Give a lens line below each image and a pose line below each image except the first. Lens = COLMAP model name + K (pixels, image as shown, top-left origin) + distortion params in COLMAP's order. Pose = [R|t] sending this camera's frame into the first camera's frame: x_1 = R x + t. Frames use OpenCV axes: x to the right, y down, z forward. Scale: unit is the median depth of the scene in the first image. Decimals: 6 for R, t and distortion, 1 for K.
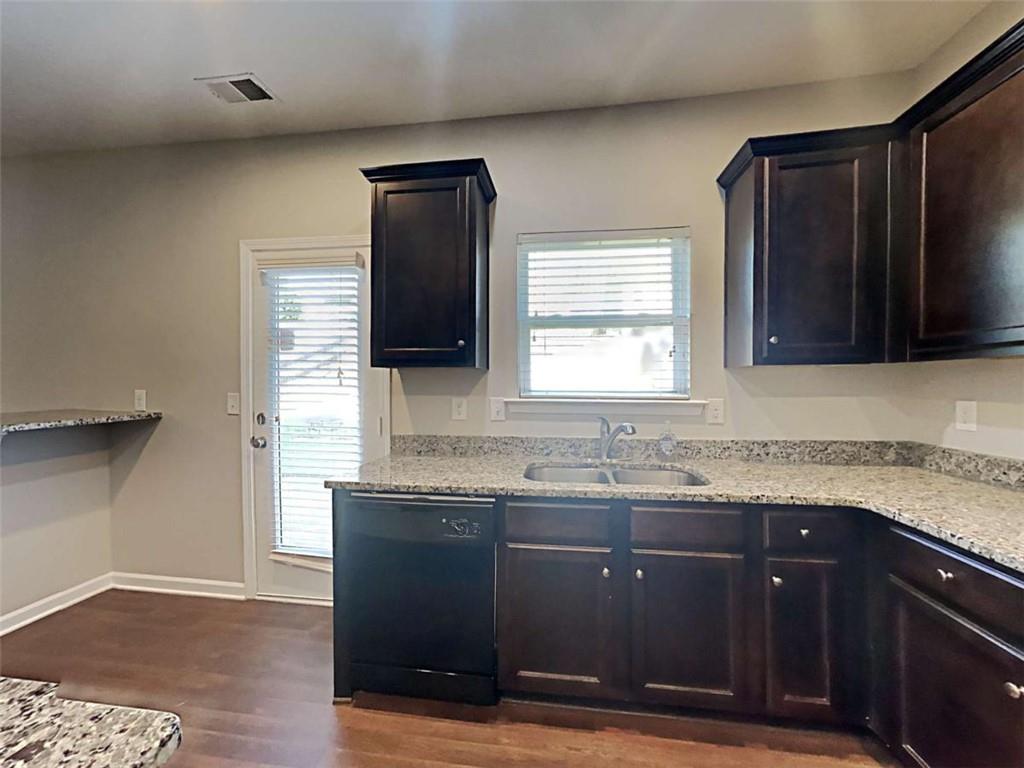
lens RADIAL K [[388.8, 0, 514.2], [0, 388.8, 380.4], [0, 0, 1]] dist [-0.000658, -0.000143]
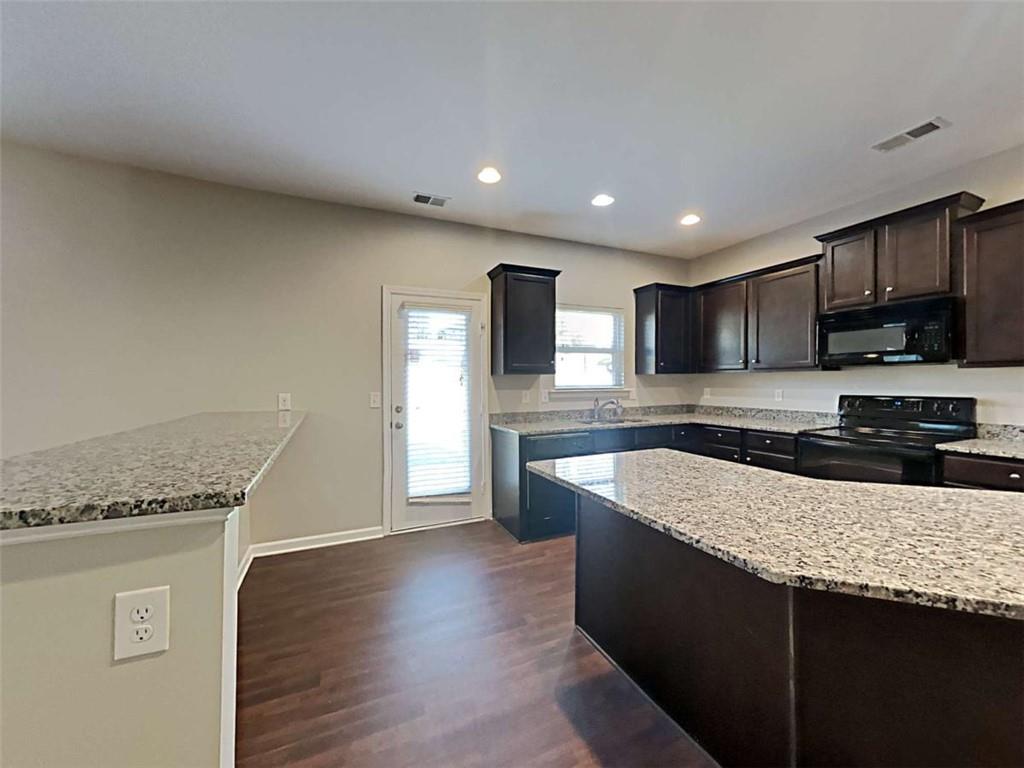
lens RADIAL K [[388.8, 0, 509.6], [0, 388.8, 379.7], [0, 0, 1]] dist [-0.000658, -0.000143]
pose [[0.863566, -0.008017, 0.504172, -1.139031], [0.010433, 0.999944, -0.001969, -0.004213], [-0.504128, 0.006960, 0.863601, -0.530575]]
